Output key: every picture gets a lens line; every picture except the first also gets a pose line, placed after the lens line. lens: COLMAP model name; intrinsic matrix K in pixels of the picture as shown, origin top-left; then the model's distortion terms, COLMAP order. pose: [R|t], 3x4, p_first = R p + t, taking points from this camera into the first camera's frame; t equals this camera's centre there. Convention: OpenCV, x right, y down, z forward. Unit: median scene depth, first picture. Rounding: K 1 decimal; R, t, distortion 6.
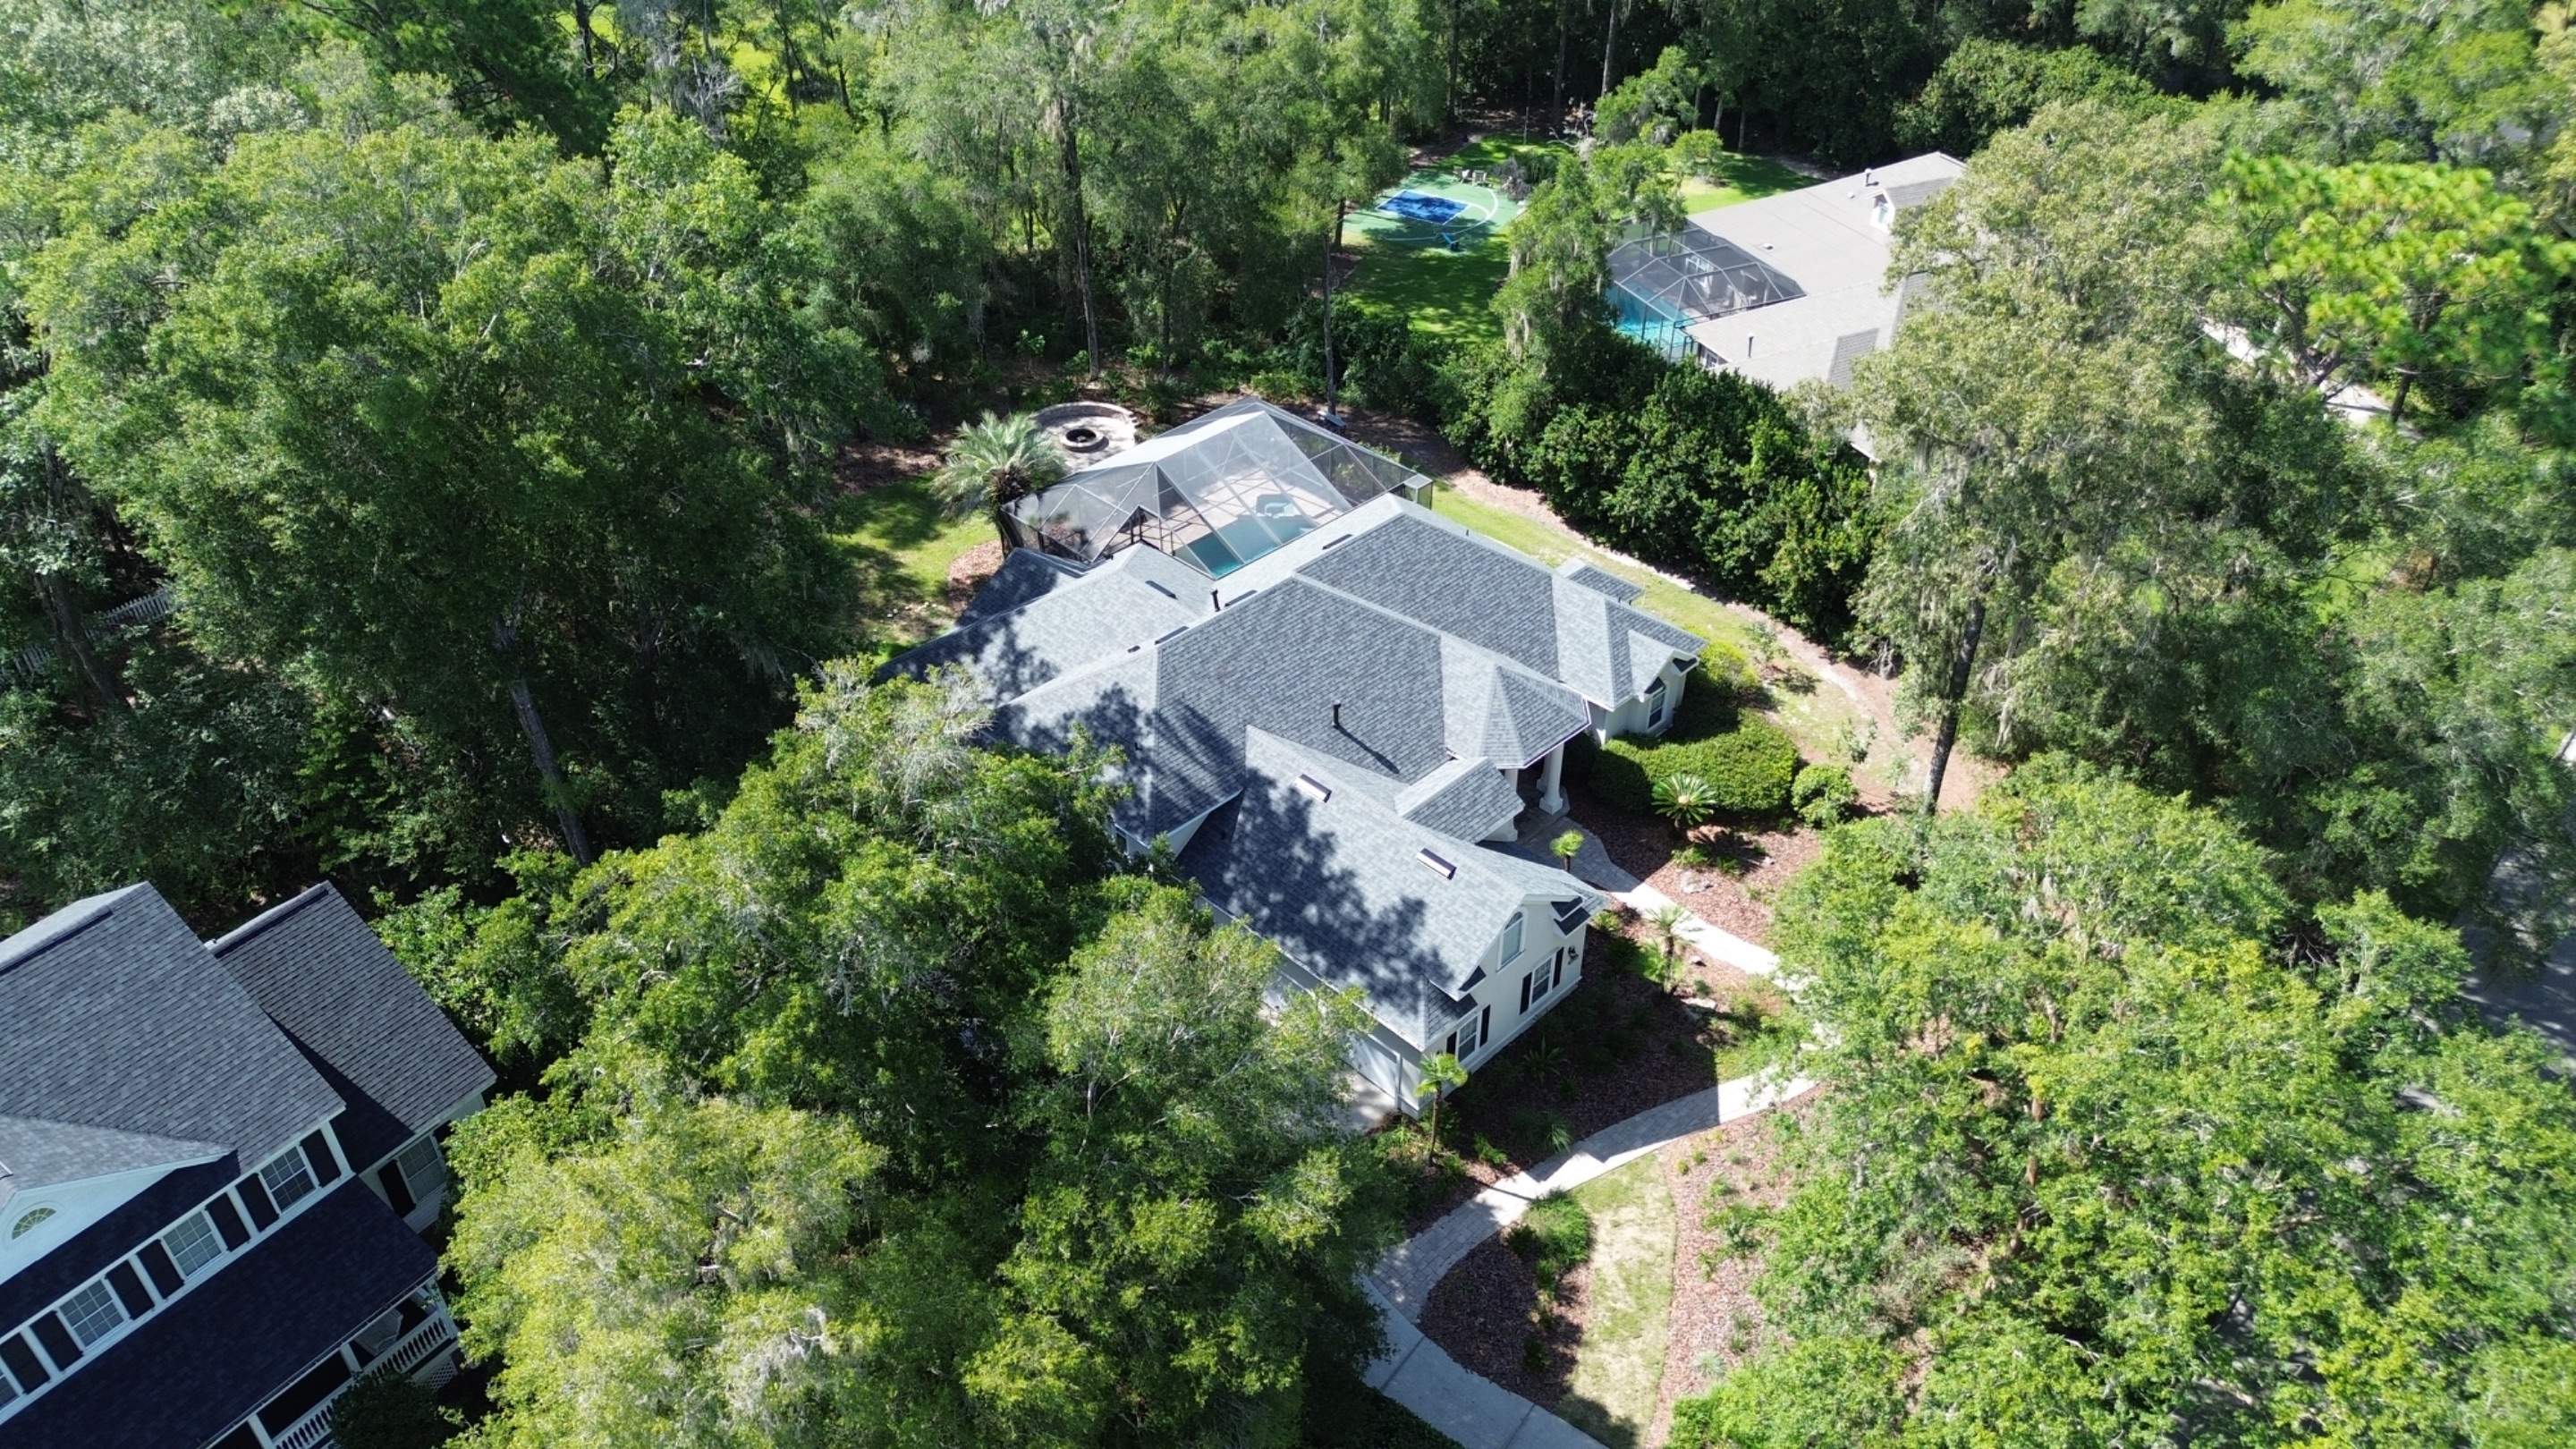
lens RADIAL K [[1833.9, 0, 1264.1], [0, 1833.9, 733.5], [0, 0, 1]] dist [0.062616, -0.057451]
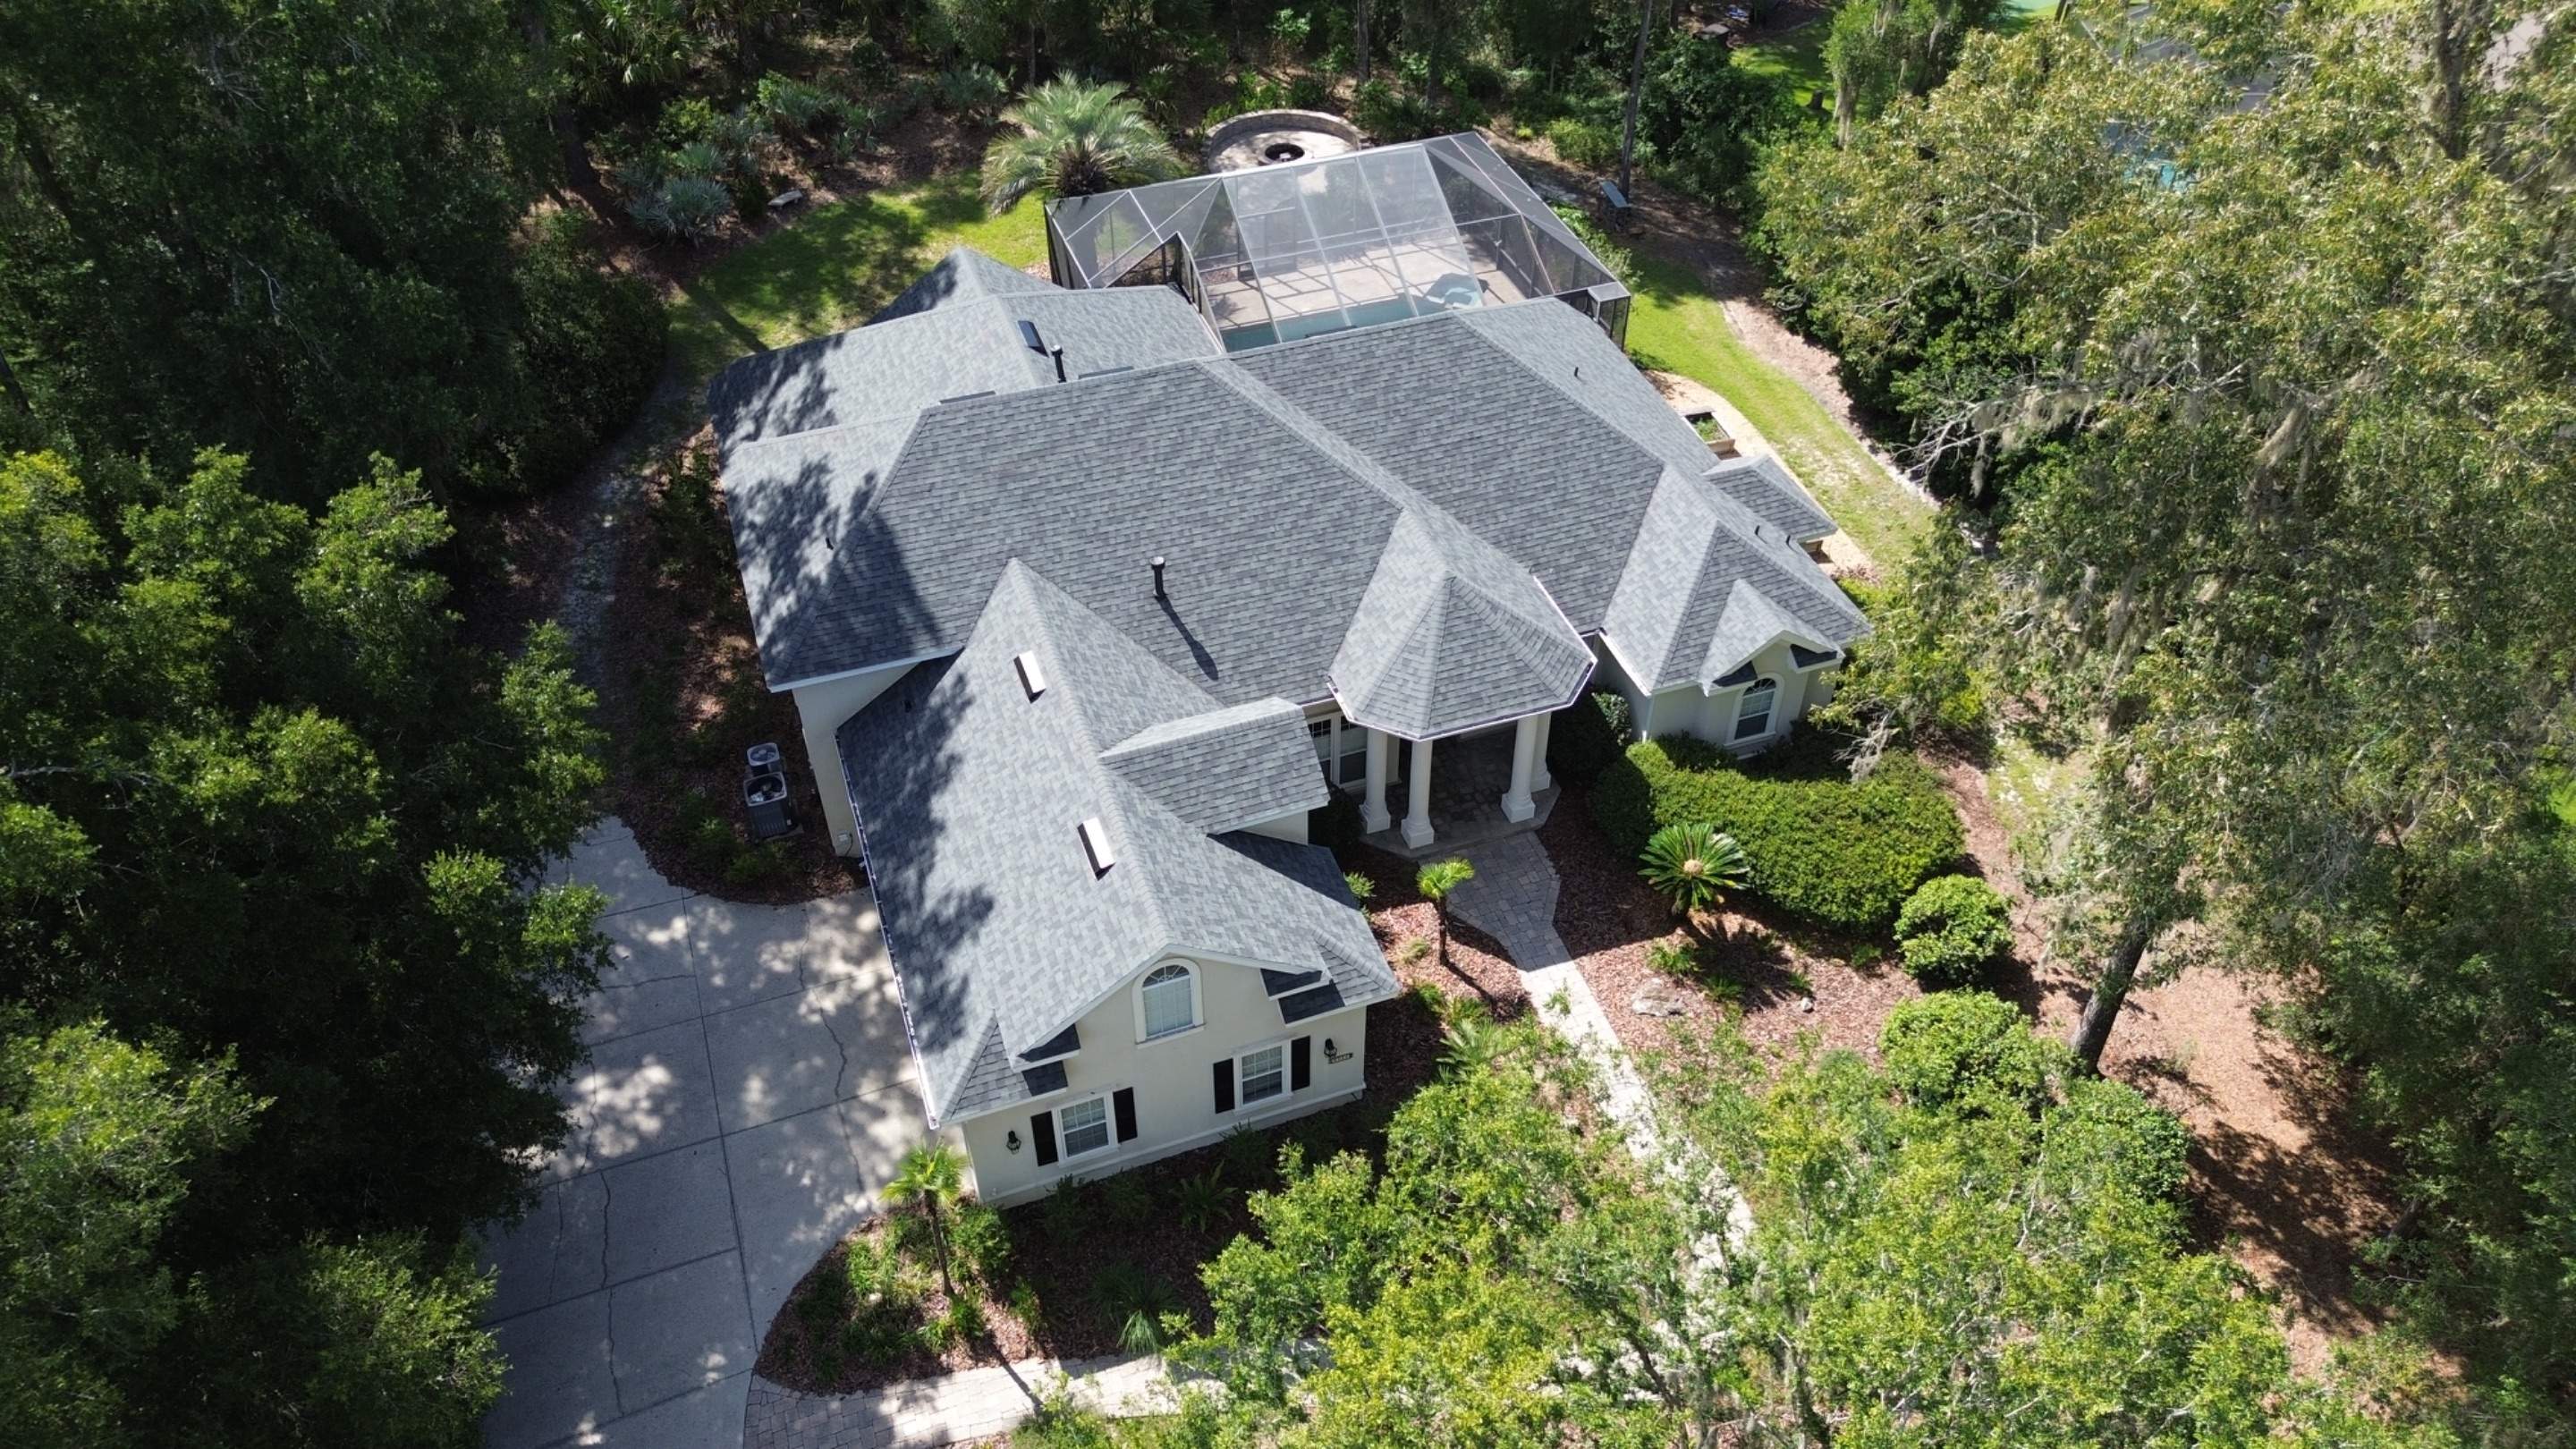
lens RADIAL K [[1833.9, 0, 1287.7], [0, 1833.9, 740.4], [0, 0, 1]] dist [0.062616, -0.057451]
pose [[0.905645, 0.291170, -0.308265, 0.295317], [-0.256572, 0.955075, 0.148333, -0.063490], [0.337606, -0.055245, 0.939665, 0.394317]]
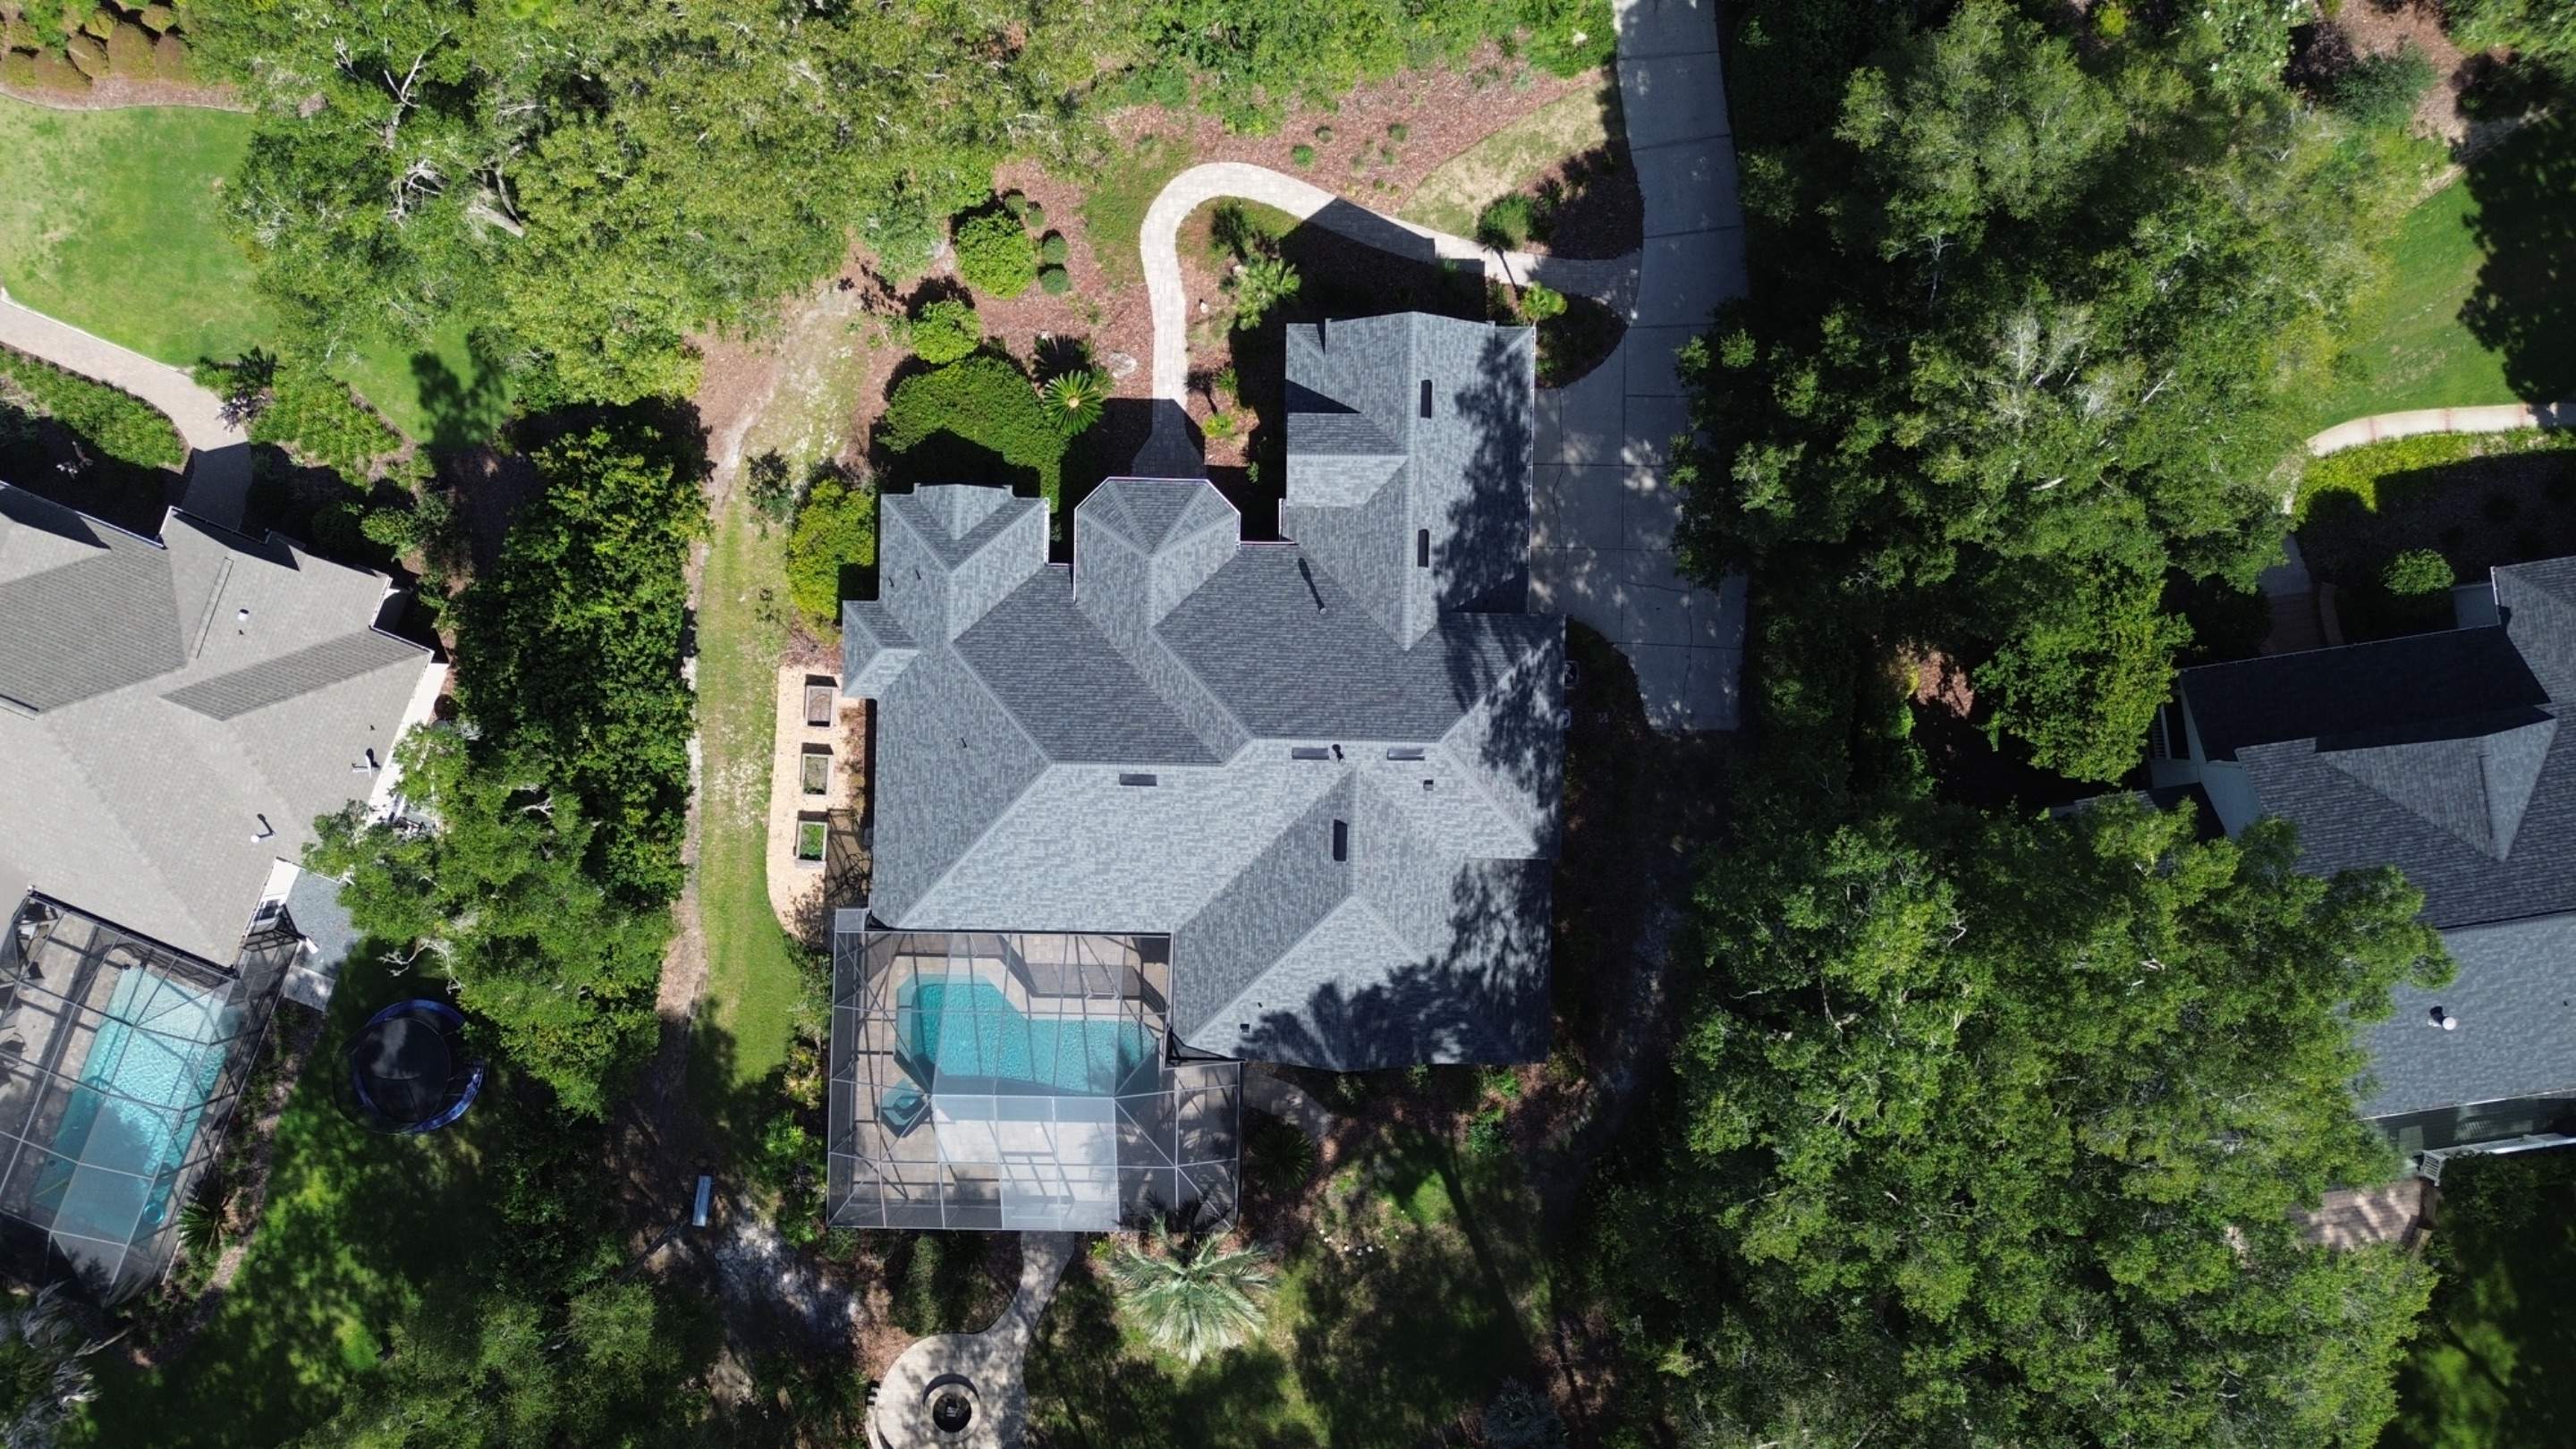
lens RADIAL K [[1833.9, 0, 1296.6], [0, 1833.9, 711.1], [0, 0, 1]] dist [0.062616, -0.057451]
pose [[-0.698859, -0.715036, 0.017894, -0.006784], [0.444010, -0.414080, 0.794602, -0.852503], [-0.560759, 0.563260, 0.606866, 0.405038]]
